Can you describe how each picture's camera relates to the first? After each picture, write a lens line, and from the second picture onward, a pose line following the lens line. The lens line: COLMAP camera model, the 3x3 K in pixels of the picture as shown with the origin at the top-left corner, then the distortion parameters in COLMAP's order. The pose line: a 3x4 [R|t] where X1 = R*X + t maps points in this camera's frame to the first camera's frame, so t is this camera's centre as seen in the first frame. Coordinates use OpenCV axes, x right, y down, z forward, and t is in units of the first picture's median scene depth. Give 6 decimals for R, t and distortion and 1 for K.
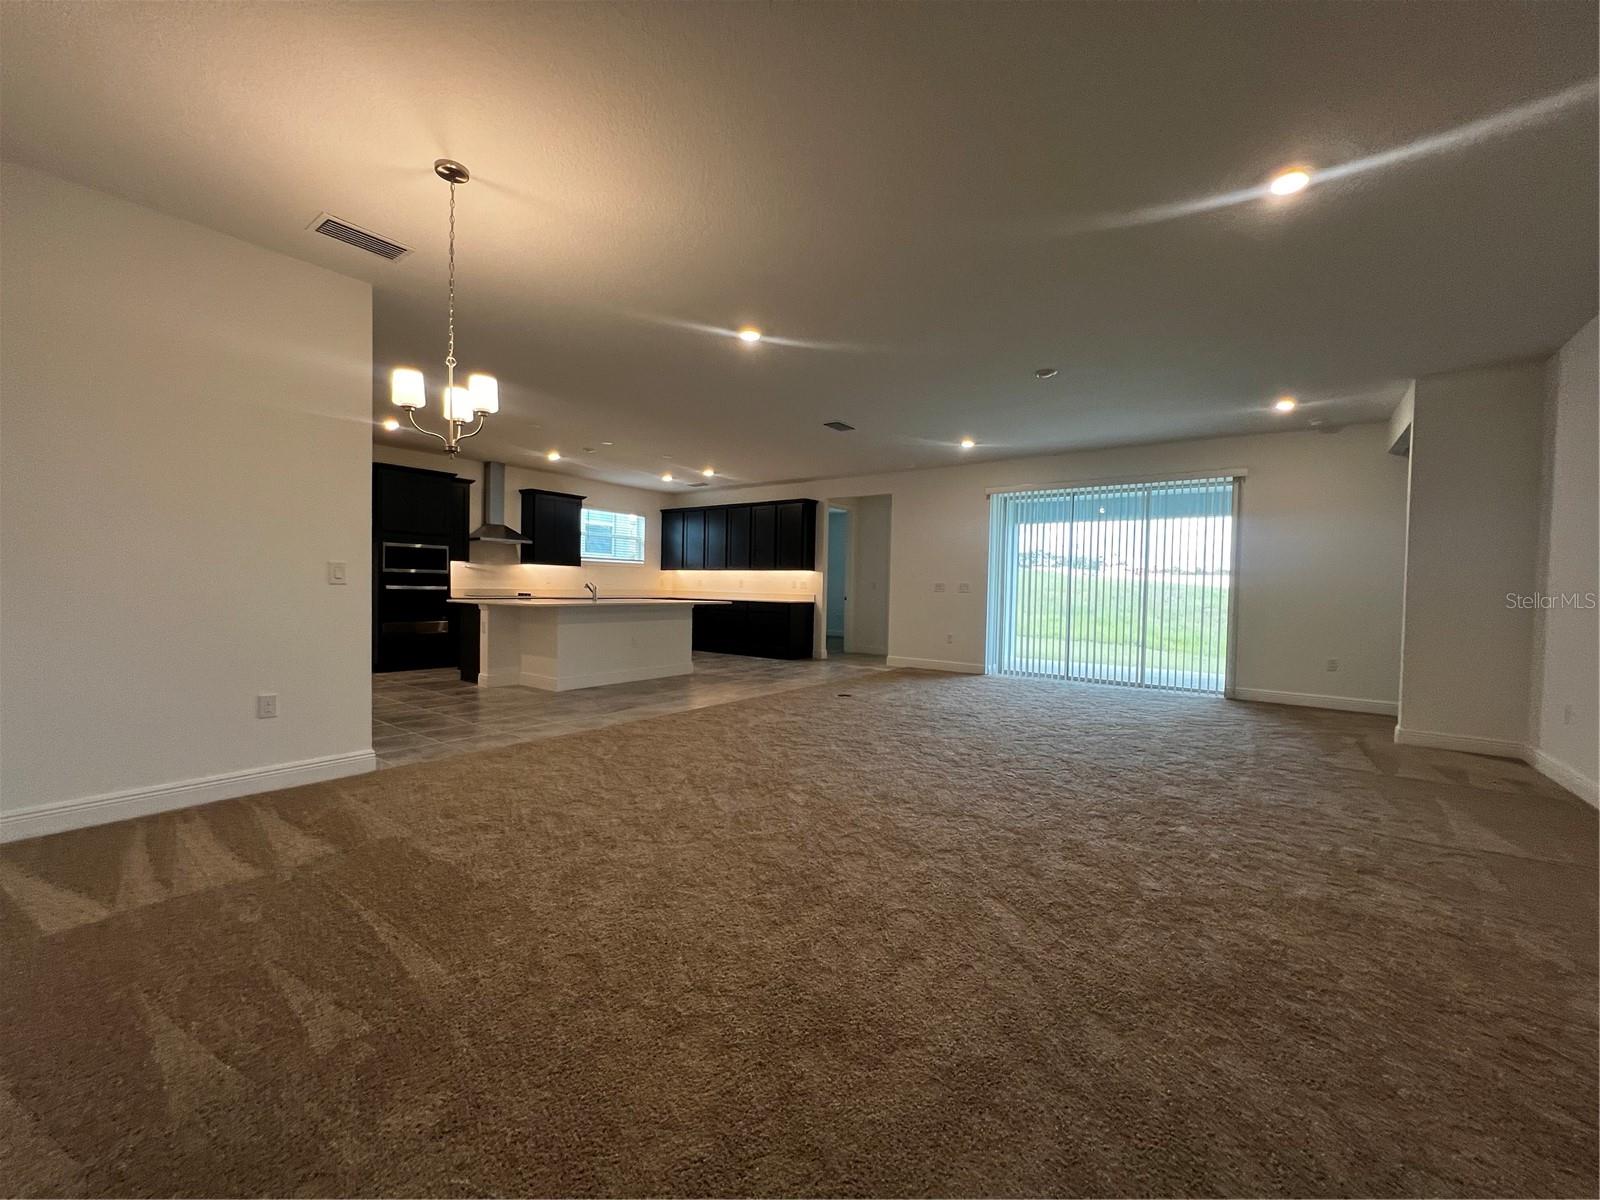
lens RADIAL K [[642.3, 0, 804.4], [0, 642.3, 605.1], [0, 0, 1]] dist [-0.003348, -0.000447]
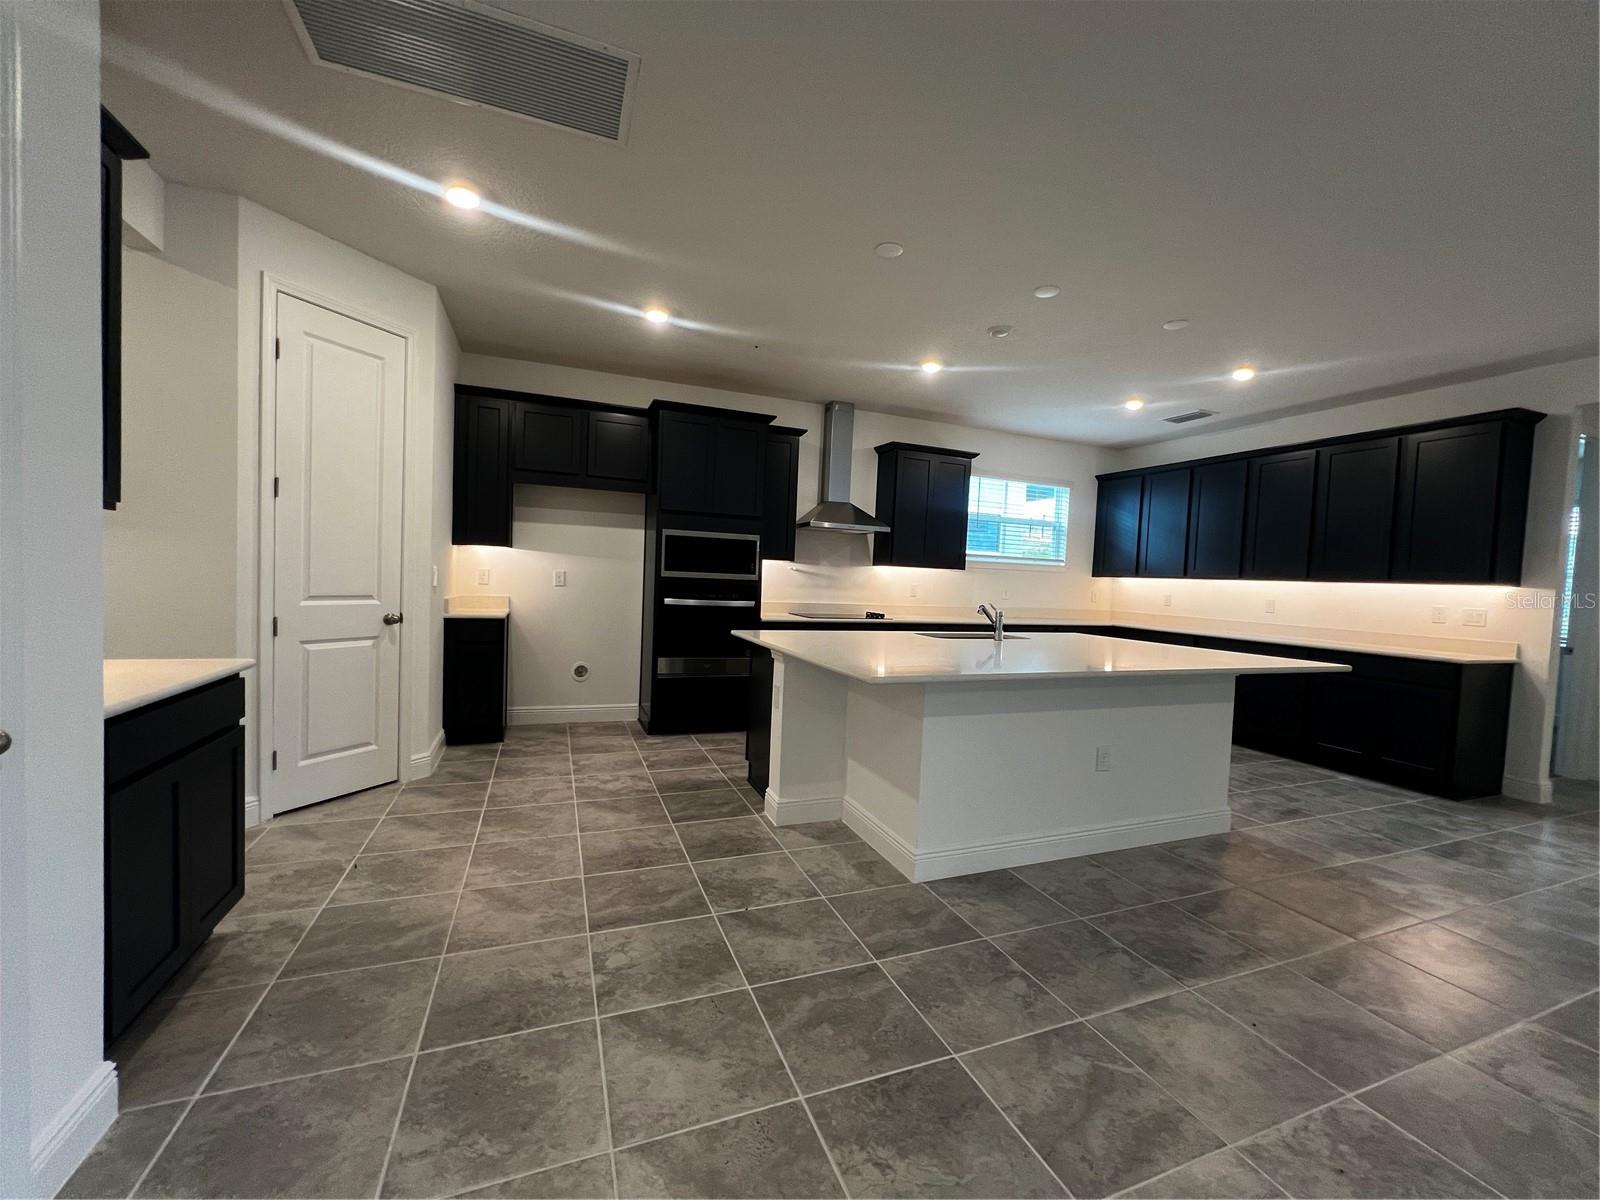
lens RADIAL K [[642.3, 0, 804.4], [0, 642.3, 605.1], [0, 0, 1]] dist [-0.003348, -0.000447]
pose [[0.849134, 0.039610, -0.526691, -0.311631], [-0.040502, 0.999131, 0.009843, -0.053317], [0.526623, 0.012974, 0.850000, 0.807555]]
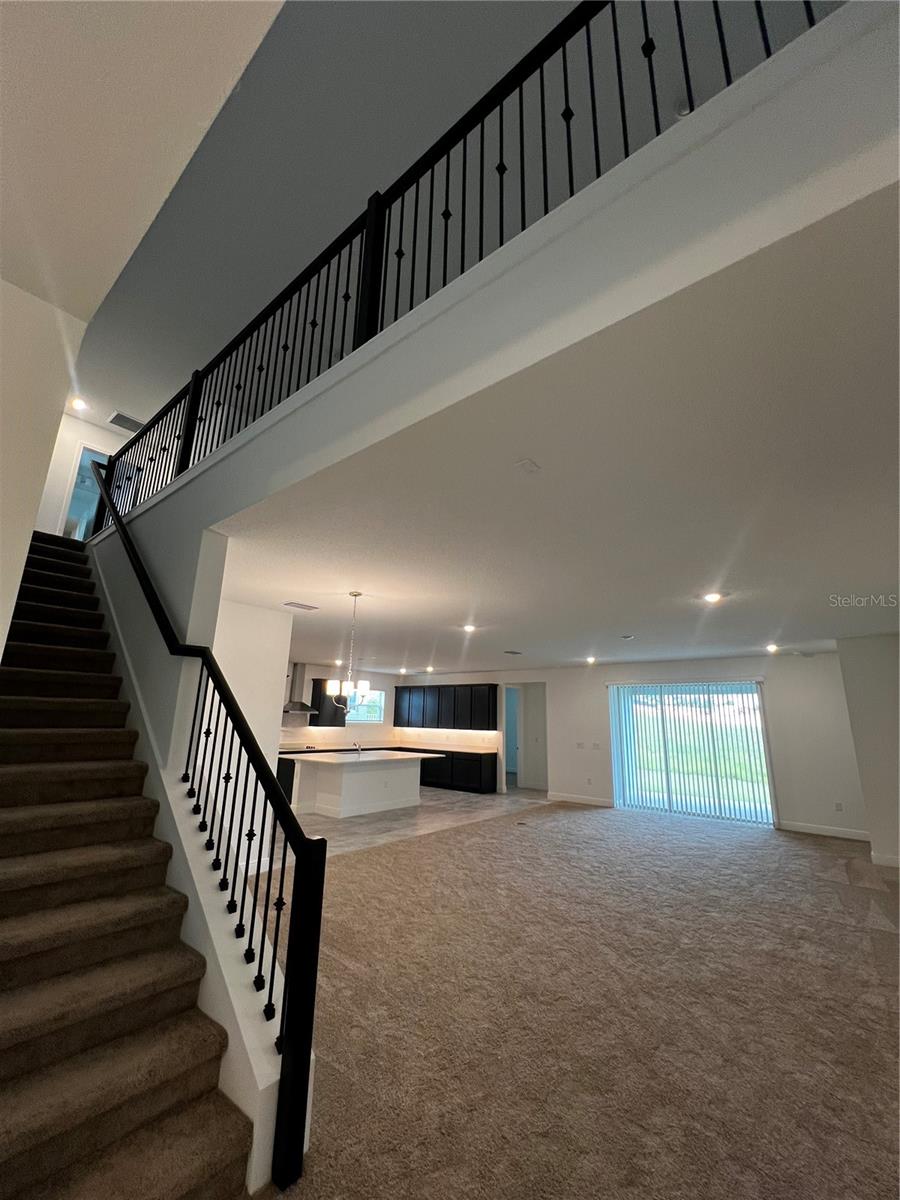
lens RADIAL K [[481.7, 0, 455.2], [0, 481.7, 599.1], [0, 0, 1]] dist [-0.003348, -0.000447]
pose [[0.998682, -0.009825, -0.050367, -0.043739], [-0.004193, 0.962600, -0.270894, -0.086958], [0.051145, 0.270748, 0.961291, -0.365189]]
